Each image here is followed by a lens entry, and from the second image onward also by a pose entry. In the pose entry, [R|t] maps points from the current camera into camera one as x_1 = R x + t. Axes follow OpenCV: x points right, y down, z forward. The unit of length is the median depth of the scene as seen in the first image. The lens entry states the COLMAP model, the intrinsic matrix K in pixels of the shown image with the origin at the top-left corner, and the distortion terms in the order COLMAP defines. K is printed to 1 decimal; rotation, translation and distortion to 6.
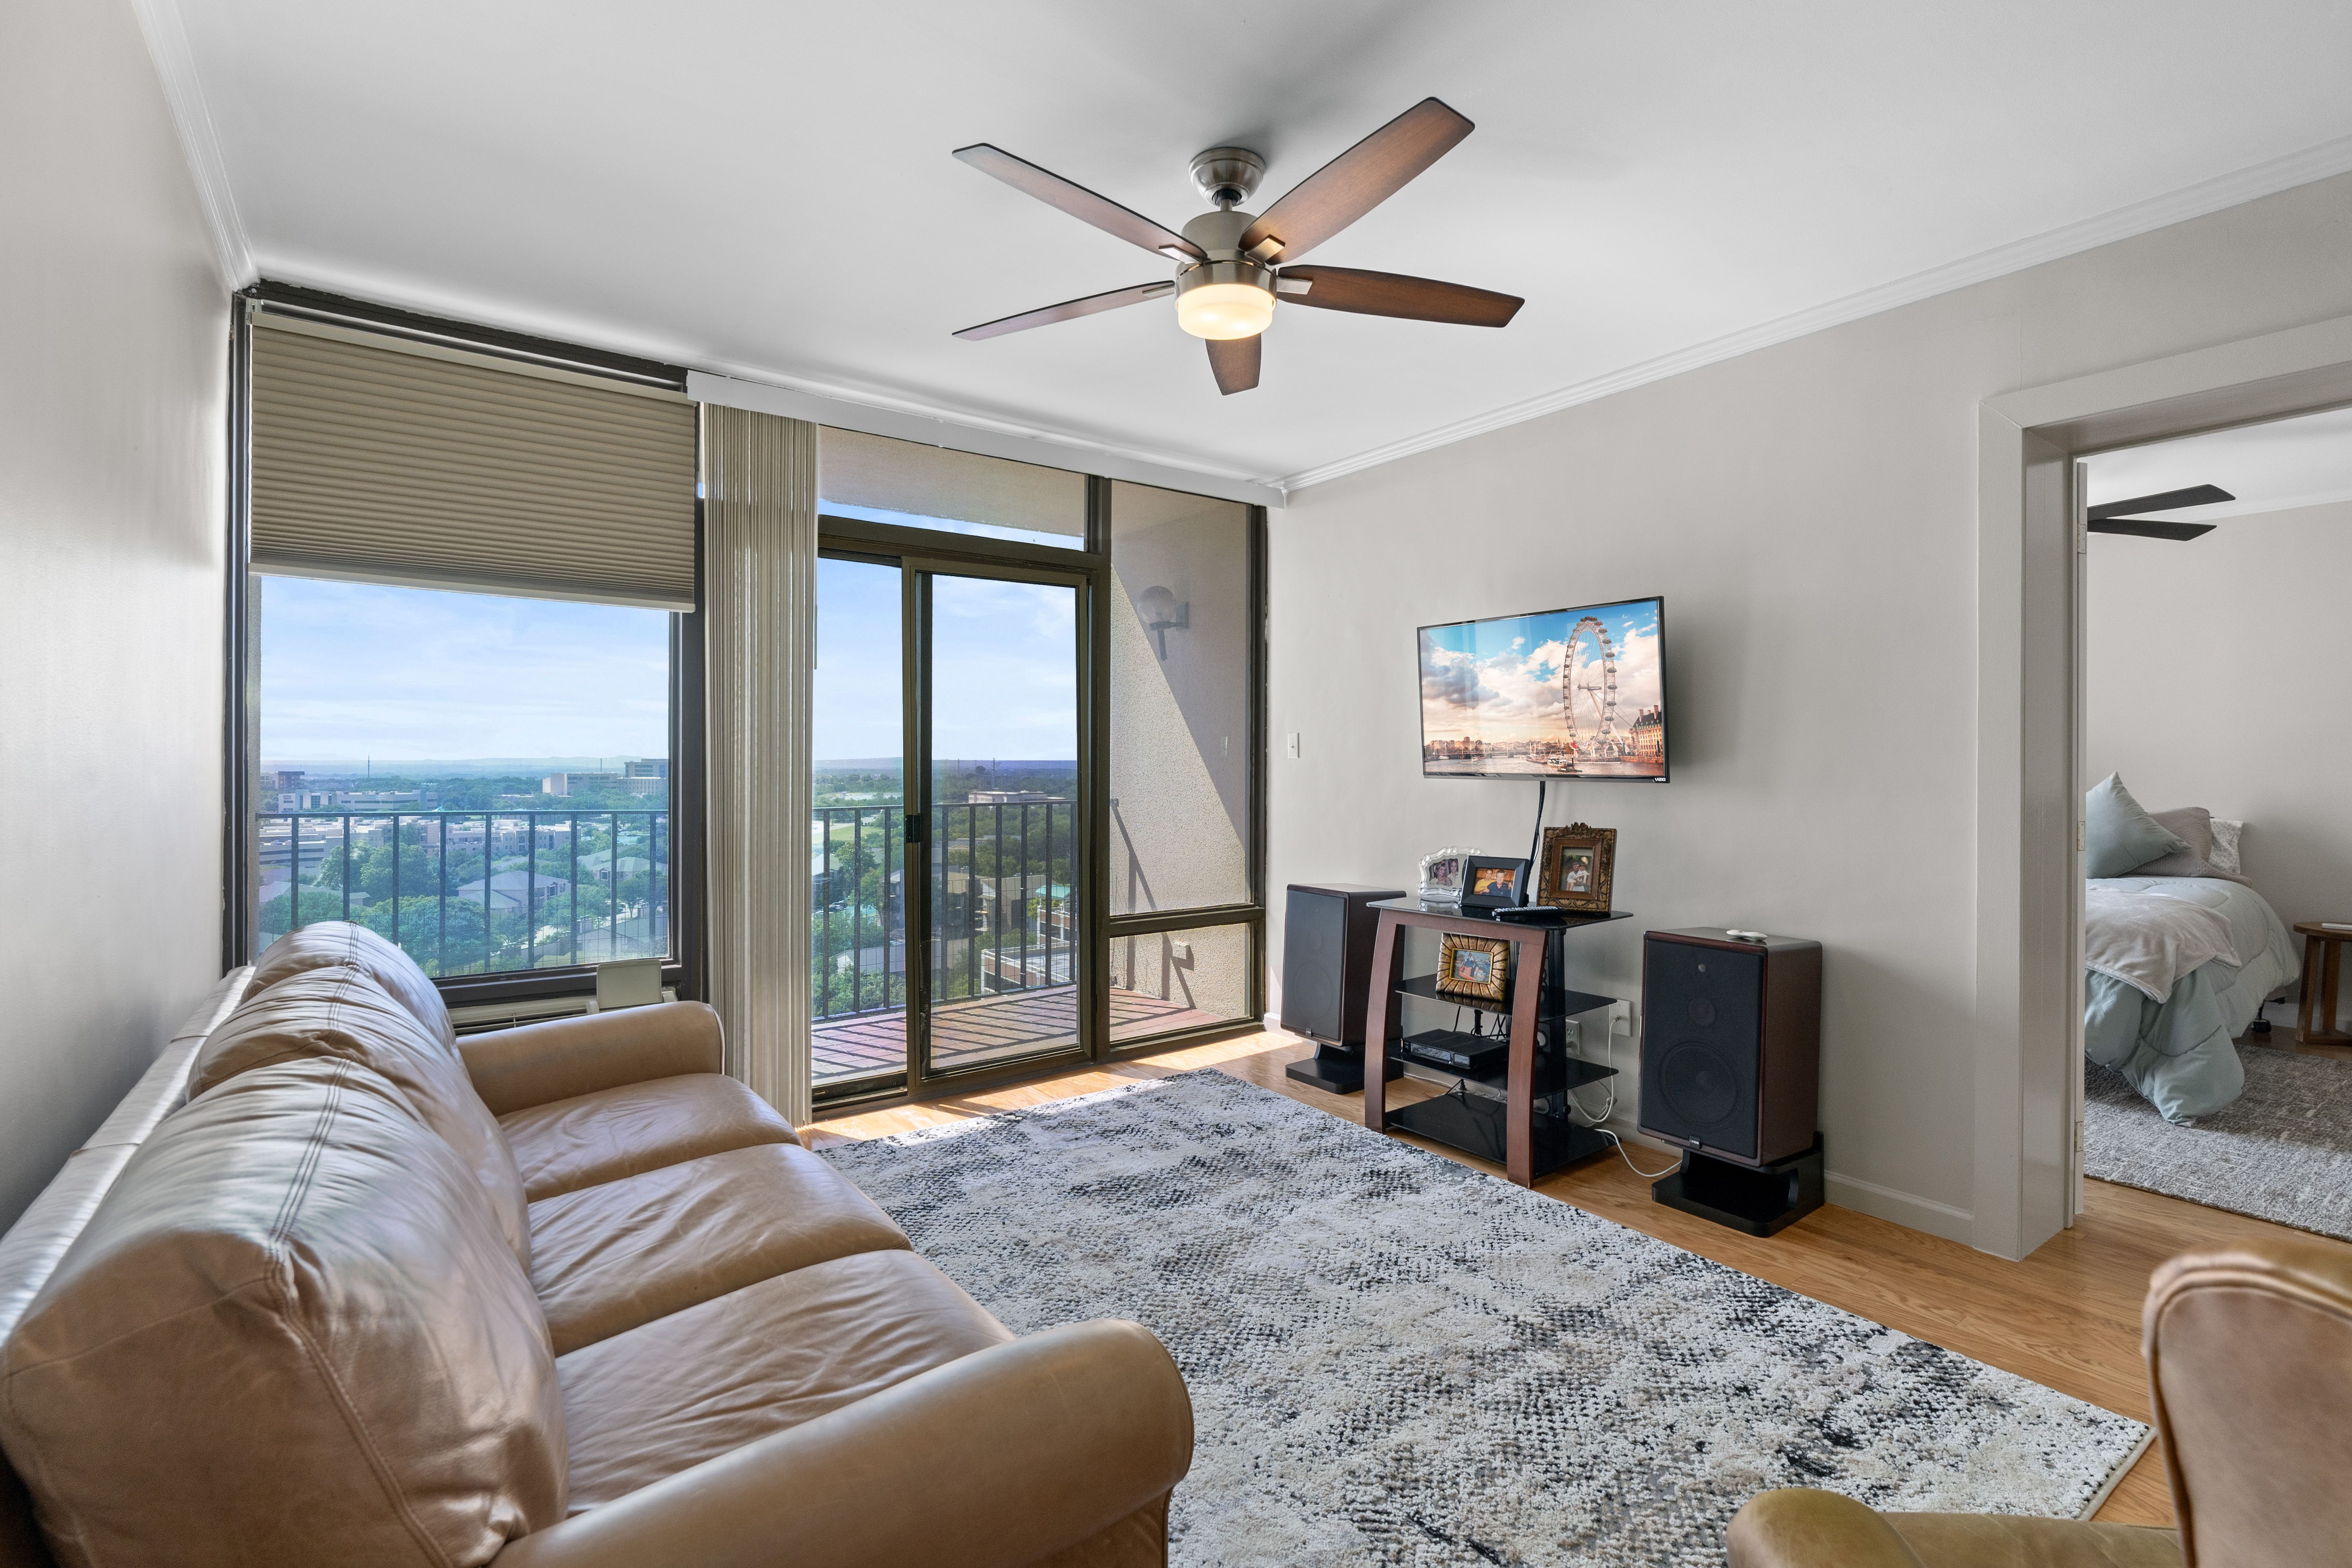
lens RADIAL K [[1081.3, 0, 1176.0], [0, 1081.3, 784.0], [0, 0, 1]] dist [-0.002812, 0.001468]
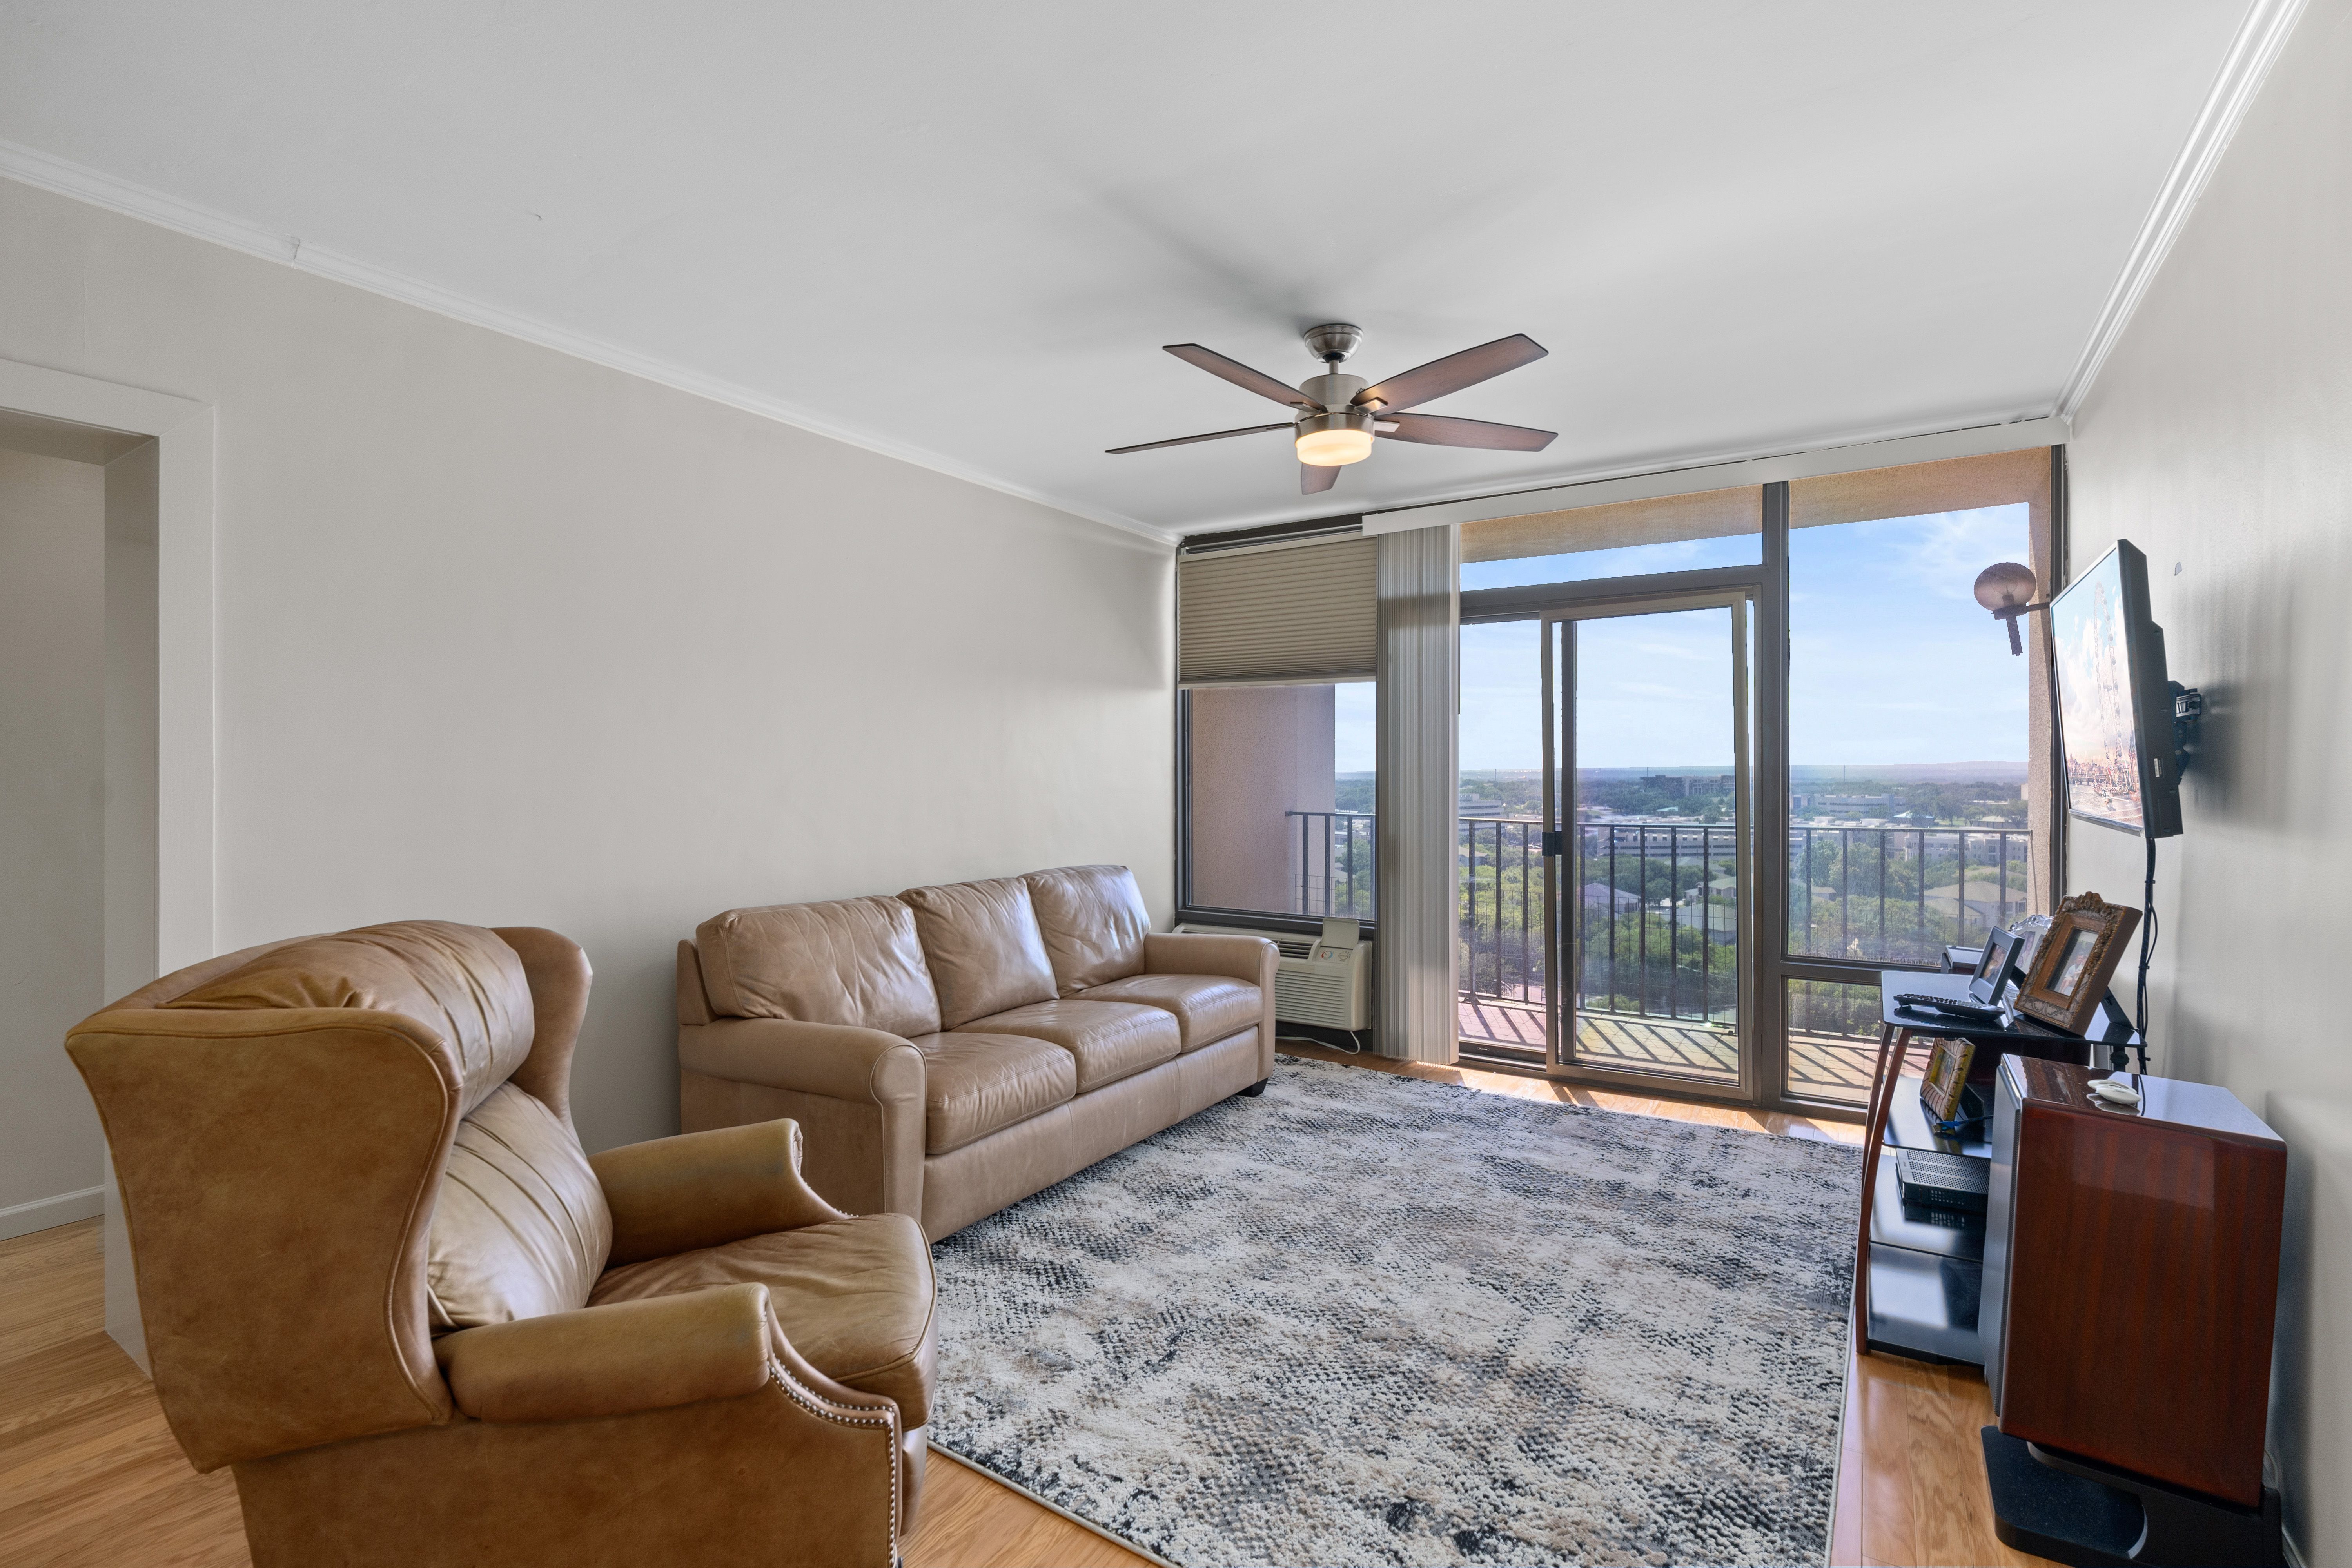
lens RADIAL K [[1081.3, 0, 1176.0], [0, 1081.3, 784.0], [0, 0, 1]] dist [-0.002812, 0.001468]
pose [[0.346870, 0.009786, -0.937862, 0.775039], [-0.013073, 0.999899, 0.005598, -0.025388], [0.937822, 0.010319, 0.346963, 0.242722]]
